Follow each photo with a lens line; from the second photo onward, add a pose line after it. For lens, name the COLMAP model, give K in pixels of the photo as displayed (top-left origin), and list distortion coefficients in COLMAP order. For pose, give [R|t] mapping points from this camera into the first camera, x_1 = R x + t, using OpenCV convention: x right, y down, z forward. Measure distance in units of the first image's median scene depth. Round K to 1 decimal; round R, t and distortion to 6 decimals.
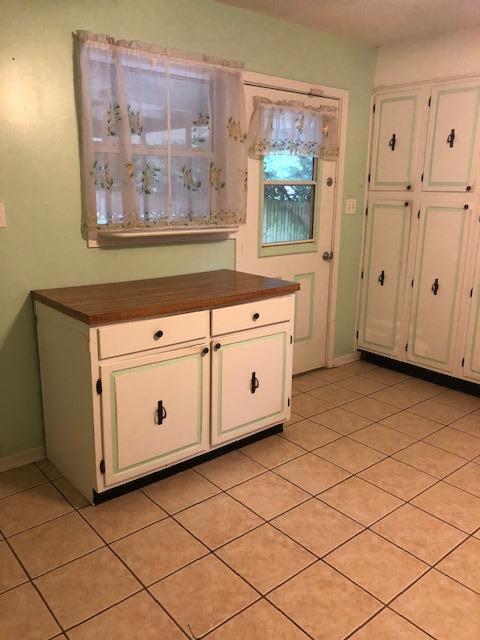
lens RADIAL K [[520.4, 0, 238.5], [0, 520.4, 316.6], [0, 0, 1]] dist [0.013826, -0.003491]
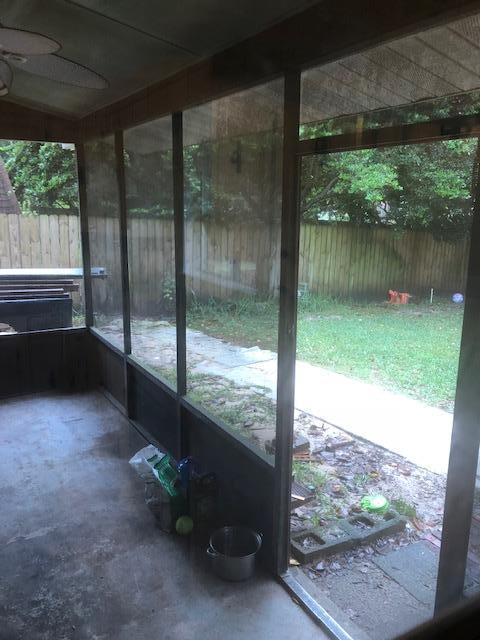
lens RADIAL K [[520.4, 0, 238.5], [0, 520.4, 316.6], [0, 0, 1]] dist [0.013826, -0.003491]
pose [[0.986313, 0.031160, -0.161910, 0.016482], [-0.037115, 0.998736, -0.033885, -0.057521], [0.160650, 0.039431, 0.986224, 0.200477]]
